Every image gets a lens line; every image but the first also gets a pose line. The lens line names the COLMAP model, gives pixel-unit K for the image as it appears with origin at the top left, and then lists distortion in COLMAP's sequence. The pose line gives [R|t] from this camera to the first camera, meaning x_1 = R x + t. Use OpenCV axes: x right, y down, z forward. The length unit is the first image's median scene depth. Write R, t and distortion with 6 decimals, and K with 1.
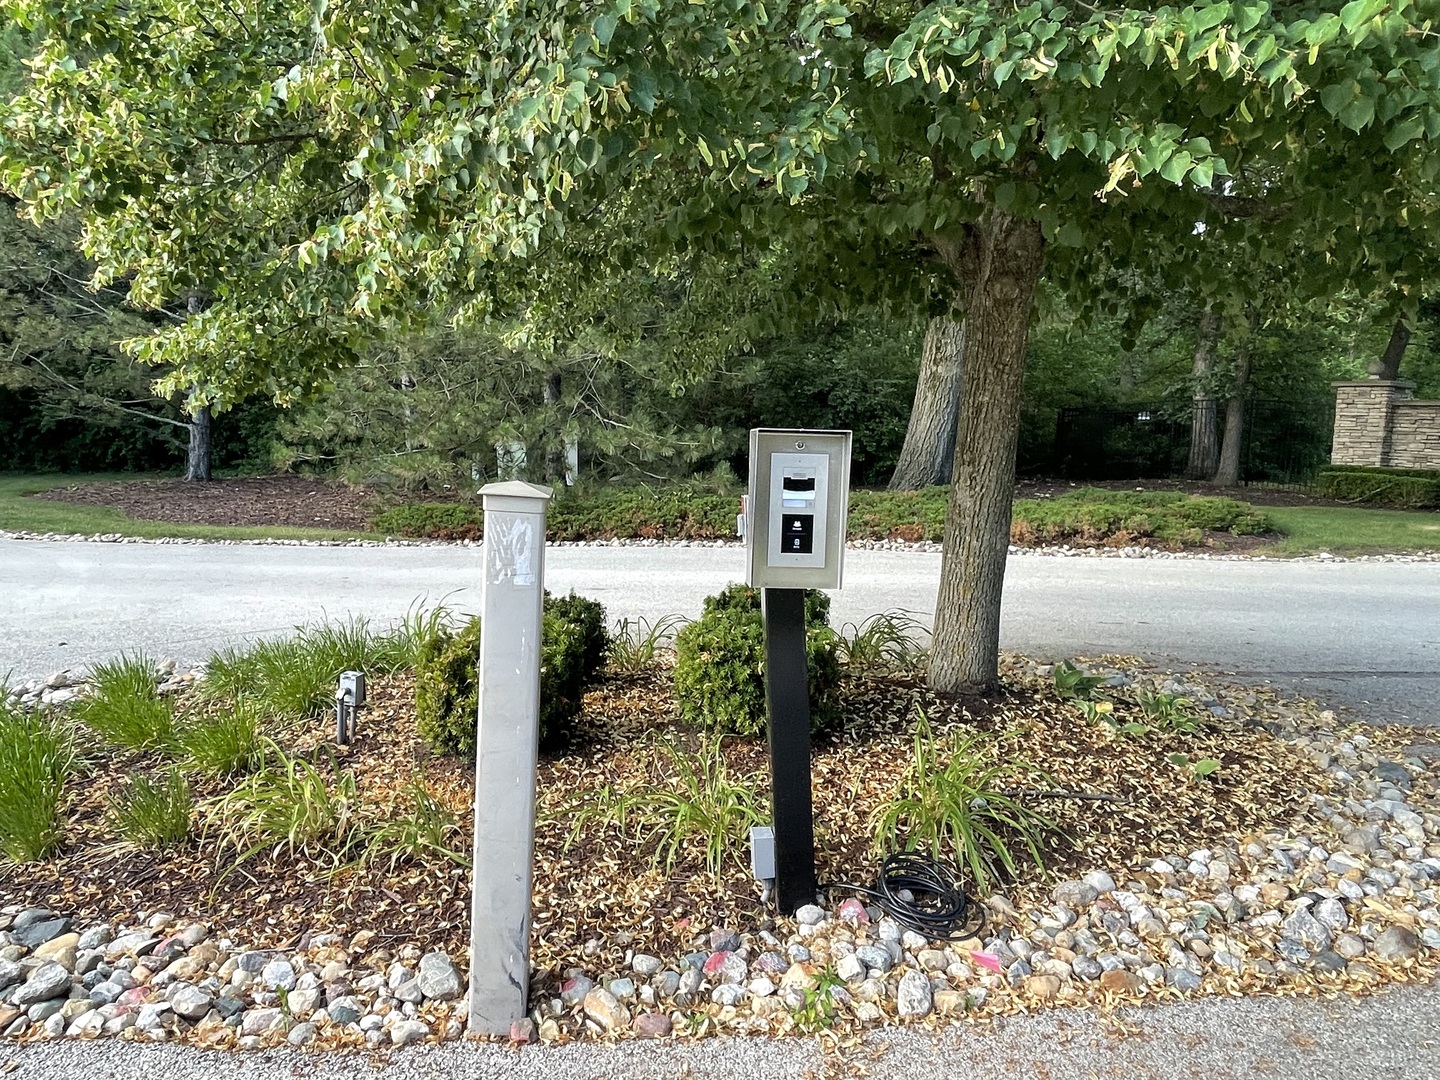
lens RADIAL K [[1008.2, 0, 718.5], [0, 1008.2, 533.9], [0, 0, 1]] dist [-0.008668, -0.002315]
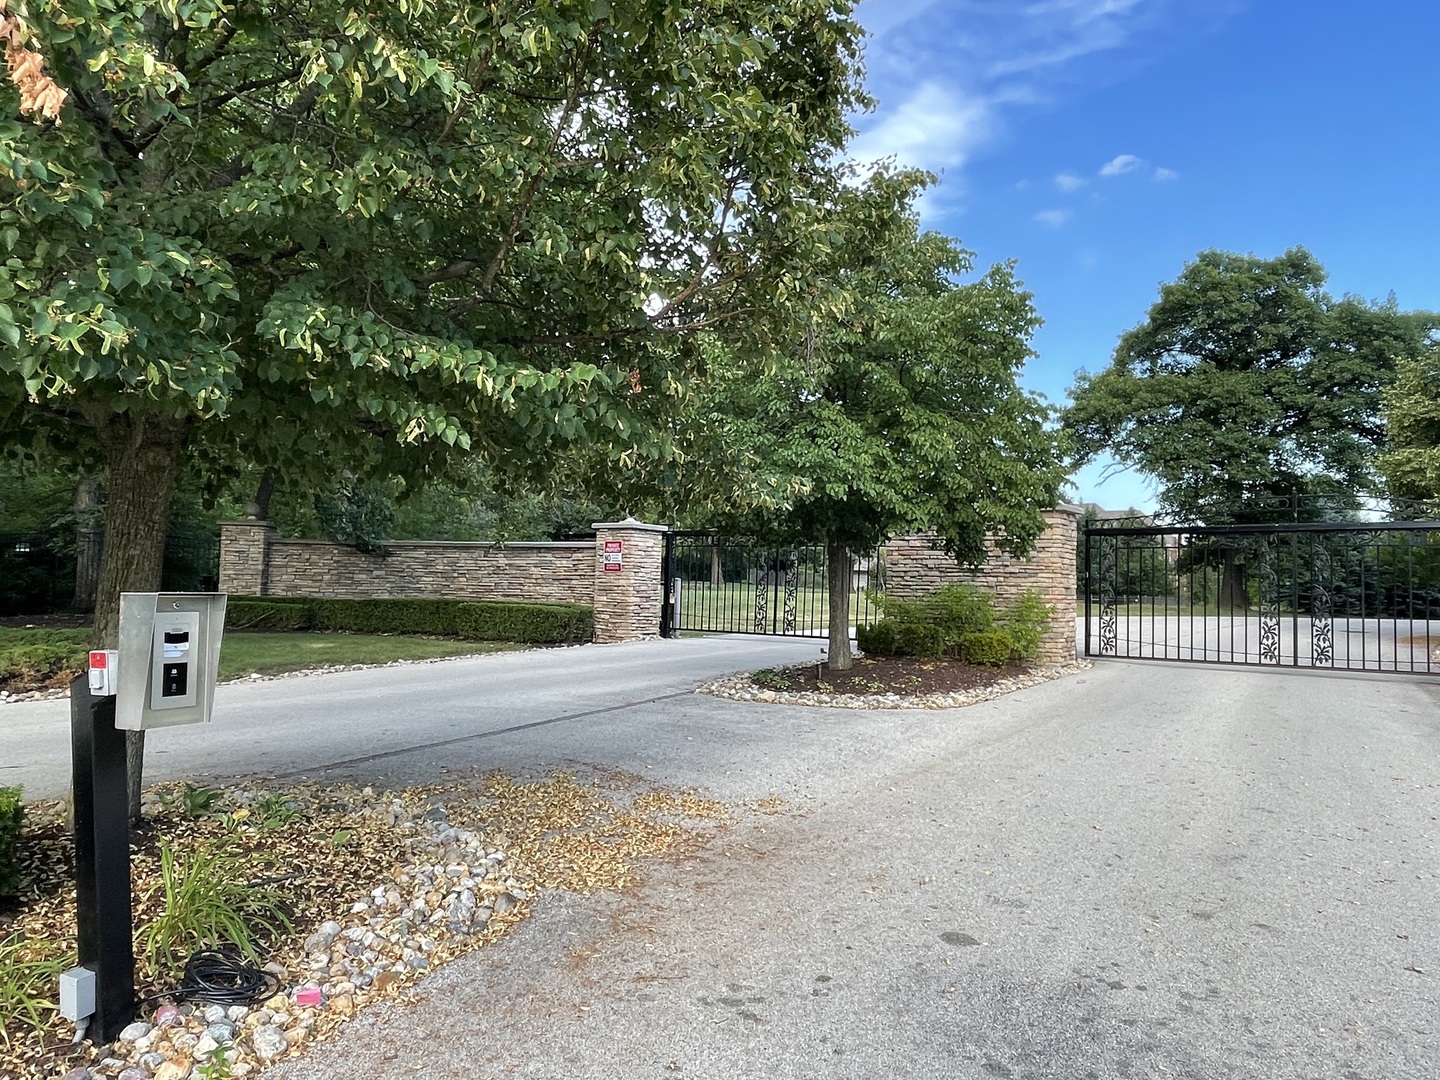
lens RADIAL K [[1008.2, 0, 725.5], [0, 1008.2, 535.6], [0, 0, 1]] dist [-0.008668, -0.002315]
pose [[0.487796, 0.025799, 0.872576, -0.510909], [0.083682, 0.993578, -0.076157, -0.018806], [-0.868937, 0.110168, 0.482505, -0.128706]]
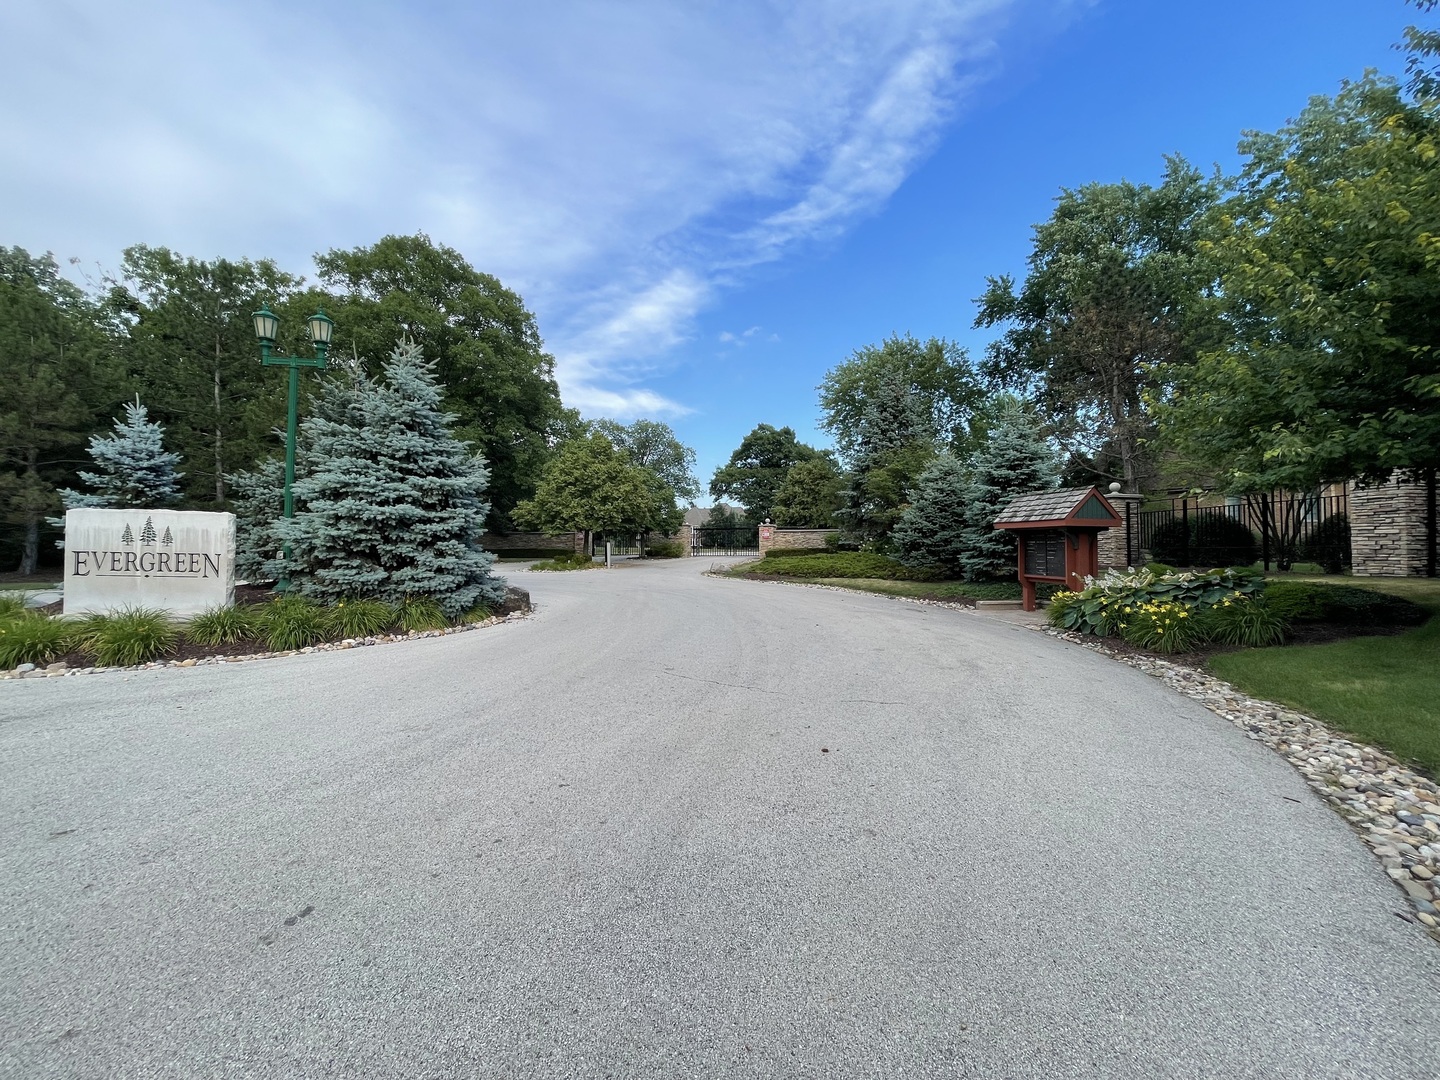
lens RADIAL K [[580.9, 0, 720.3], [0, 580.9, 533.1], [0, 0, 1]] dist [-0.012838, -0.000101]
pose [[0.233850, 0.006276, 0.972252, -2.822576], [0.088379, 0.995702, -0.027685, 0.047275], [-0.968248, 0.092401, 0.232290, -1.121620]]
